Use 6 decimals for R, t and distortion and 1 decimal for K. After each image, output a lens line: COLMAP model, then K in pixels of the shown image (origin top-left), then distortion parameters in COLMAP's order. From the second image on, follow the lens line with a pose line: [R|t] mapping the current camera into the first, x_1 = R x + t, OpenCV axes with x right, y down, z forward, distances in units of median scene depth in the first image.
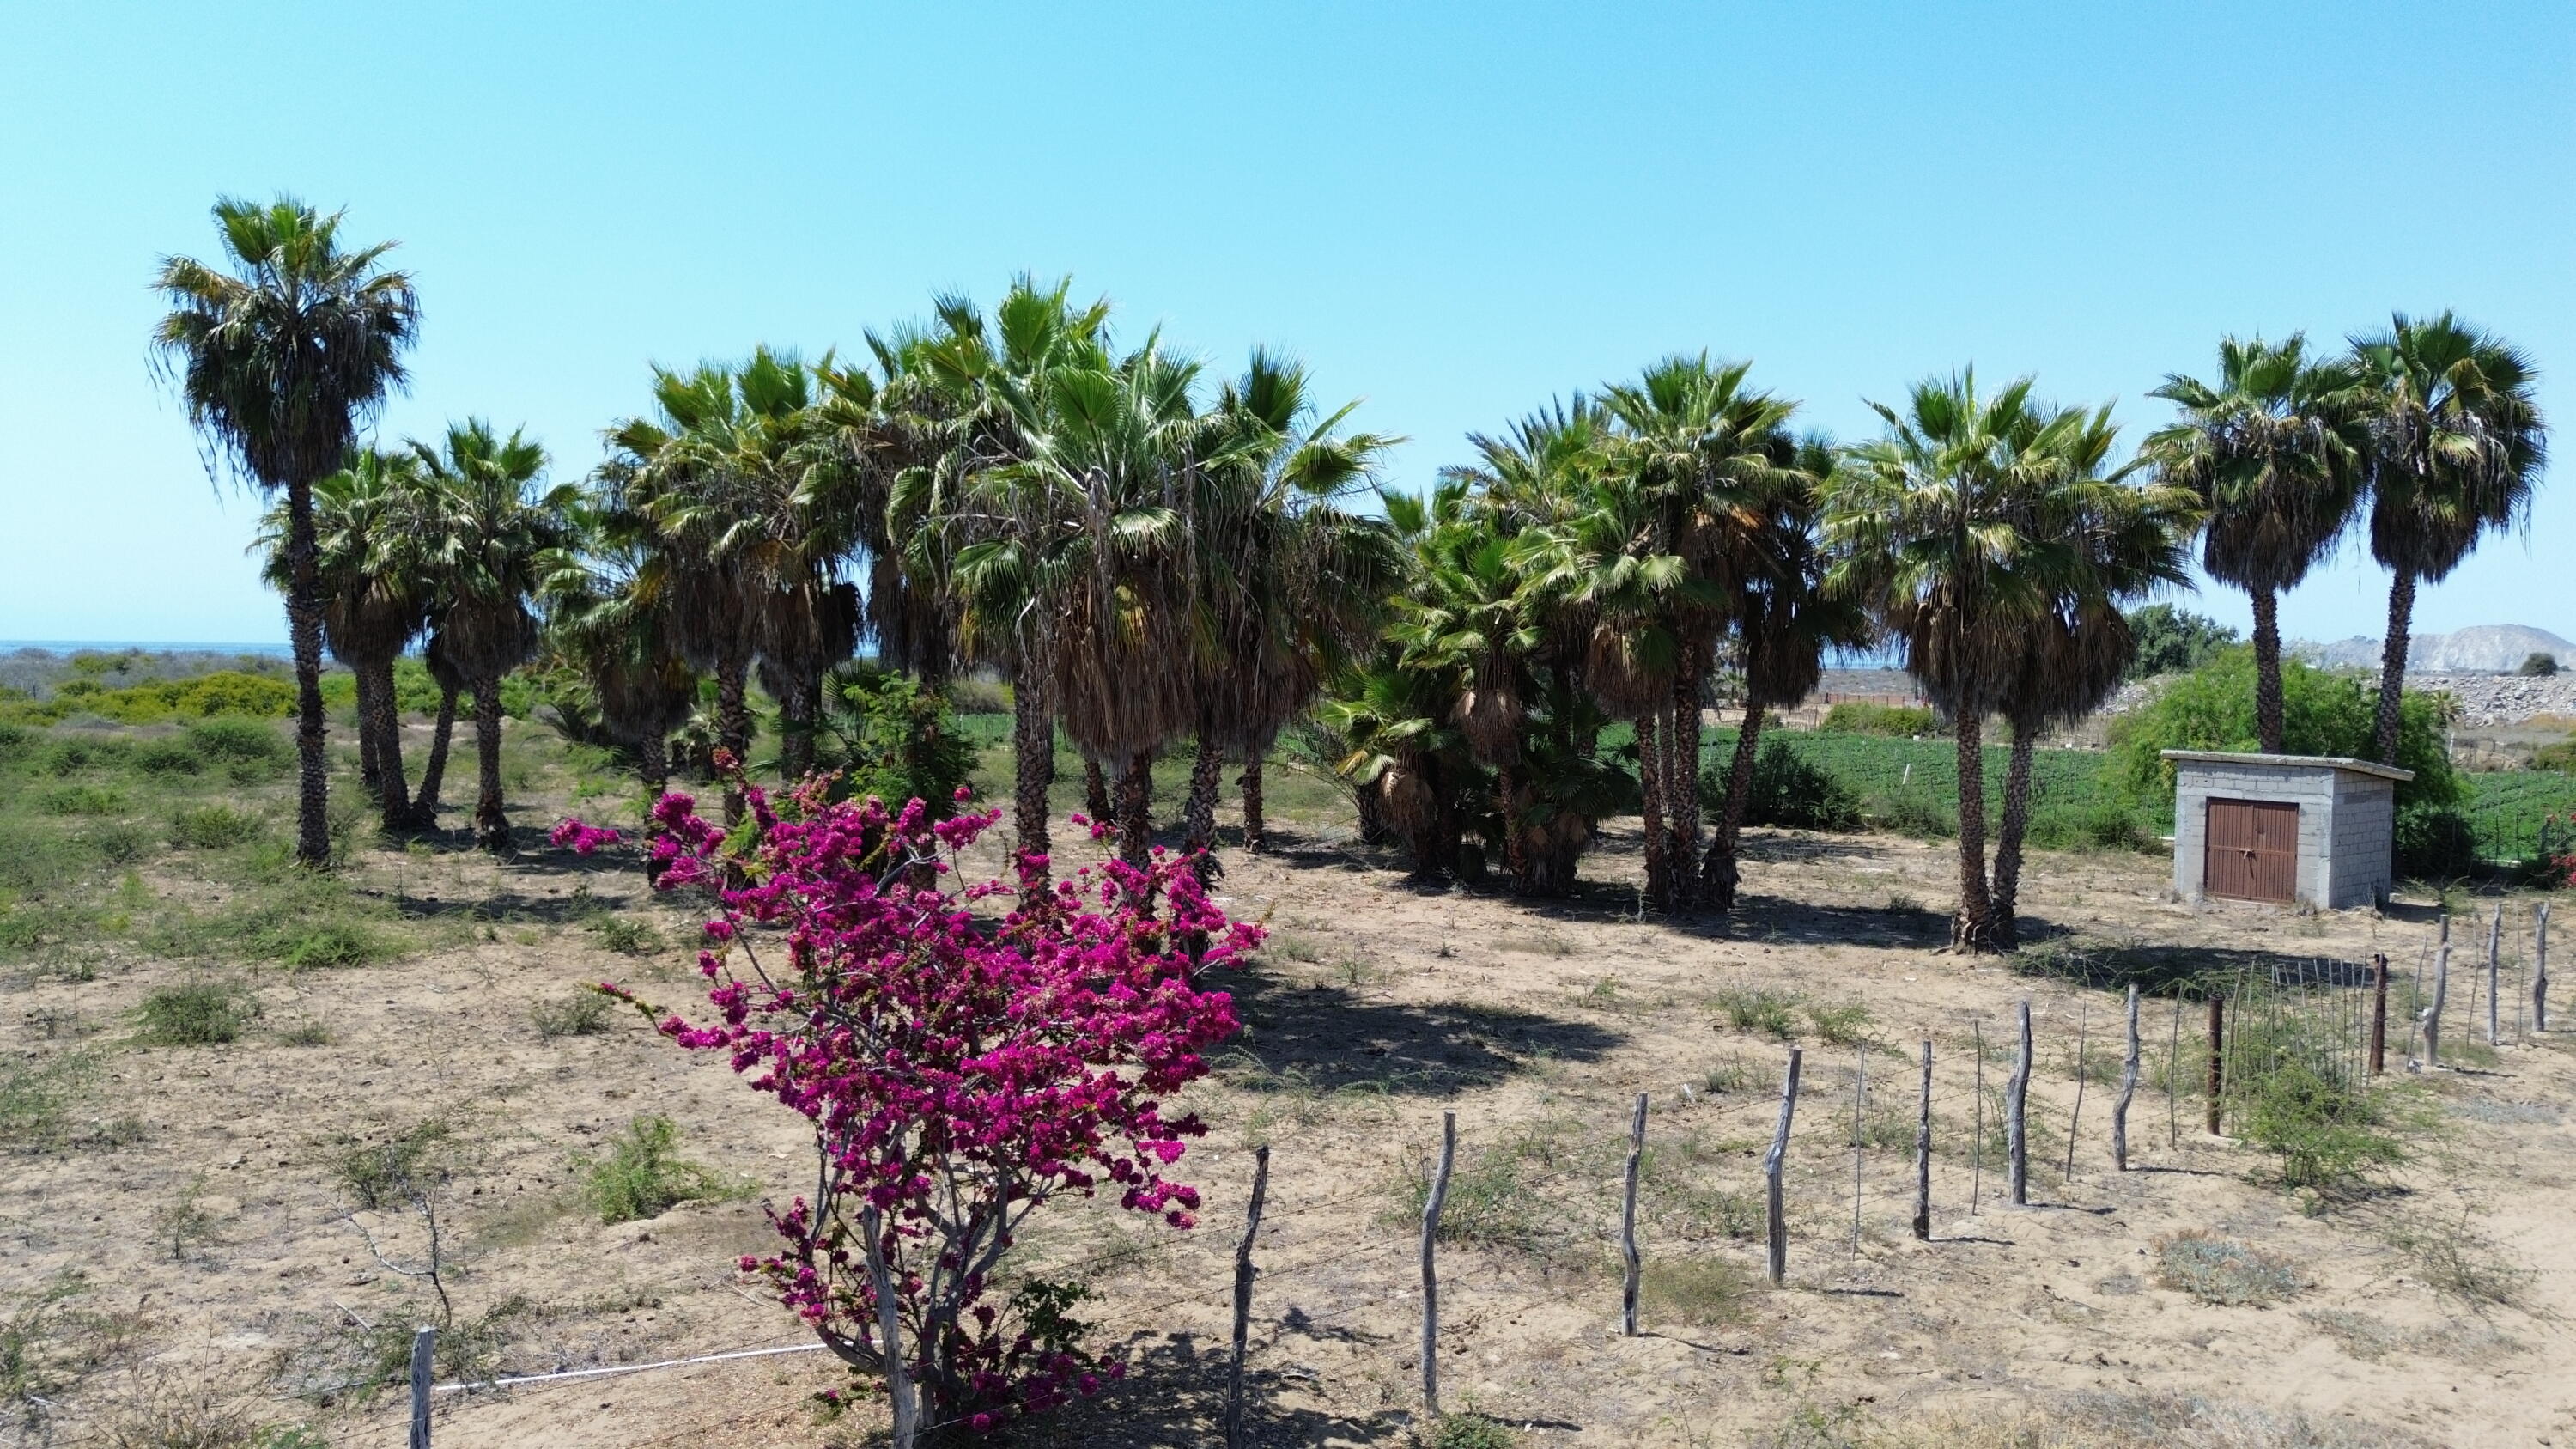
lens RADIAL K [[1816.5, 0, 1305.3], [0, 1816.5, 731.1], [0, 0, 1]] dist [0.048391, -0.038748]
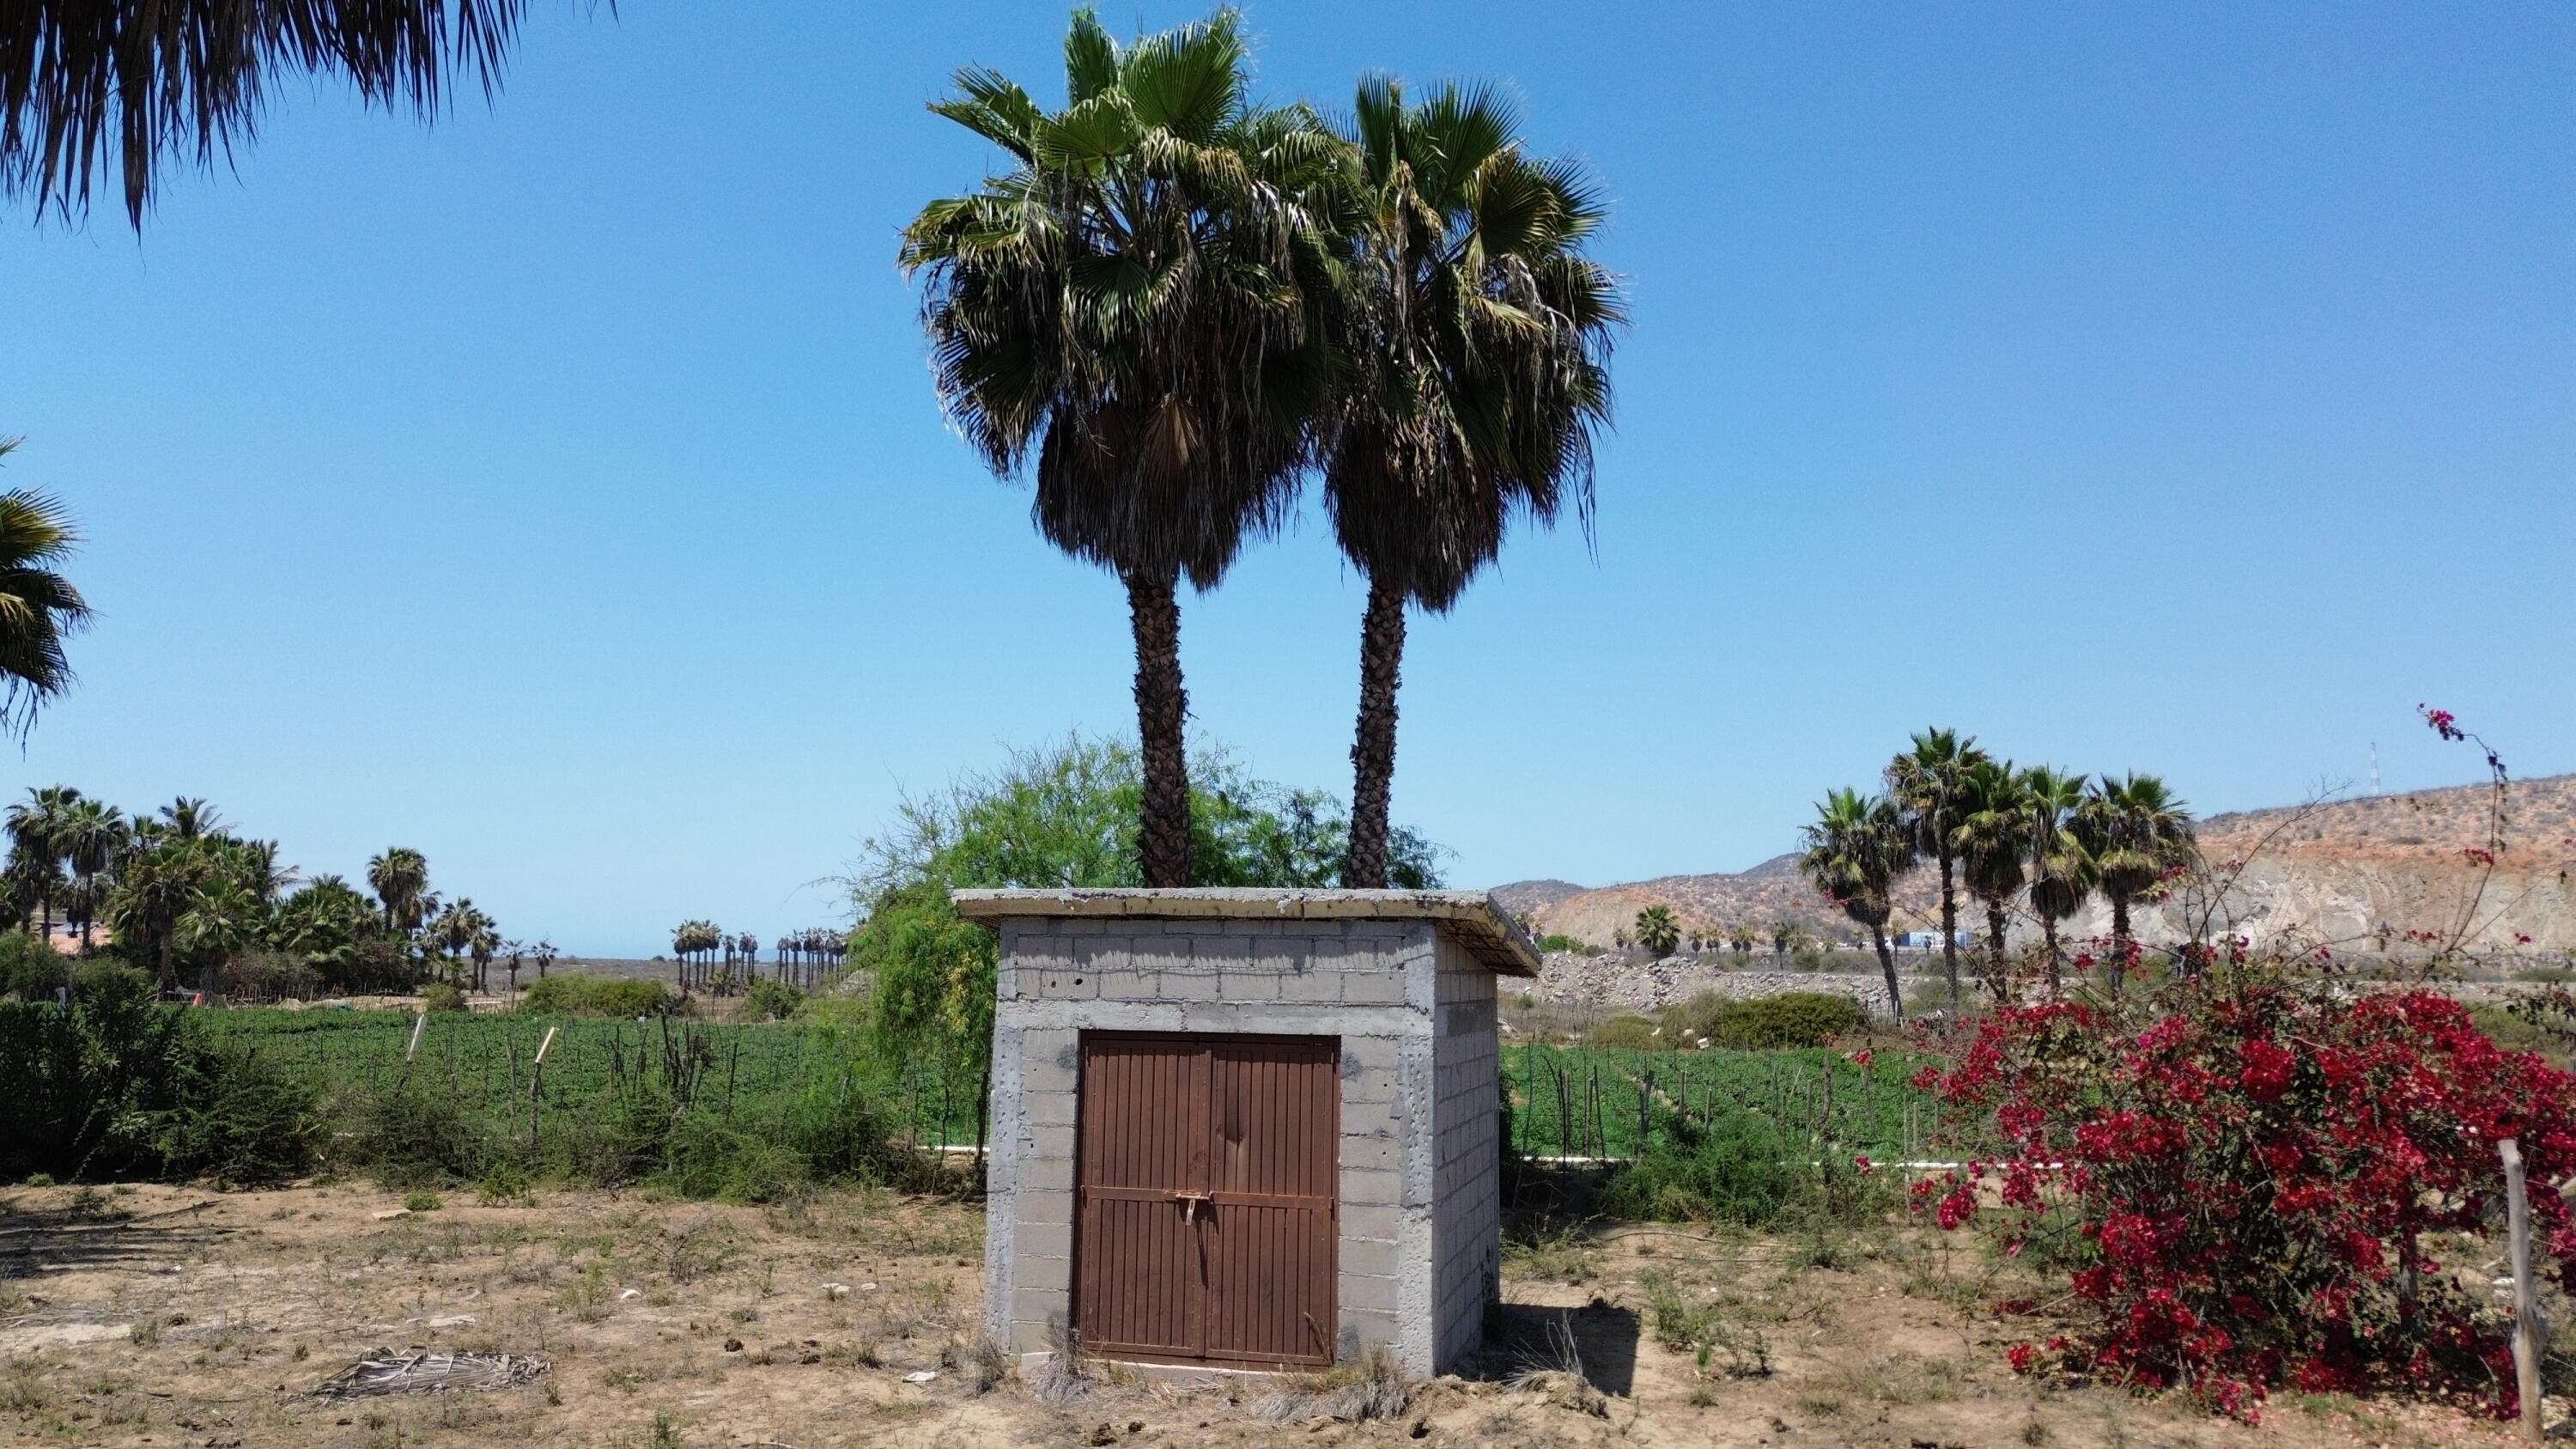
lens RADIAL K [[1816.5, 0, 1272.1], [0, 1816.5, 693.0], [0, 0, 1]] dist [0.048391, -0.038748]
pose [[0.815170, 0.086474, 0.572731, 0.345931], [0.020837, 0.983775, -0.178194, 0.036715], [-0.578847, 0.157192, 0.800142, 0.747688]]
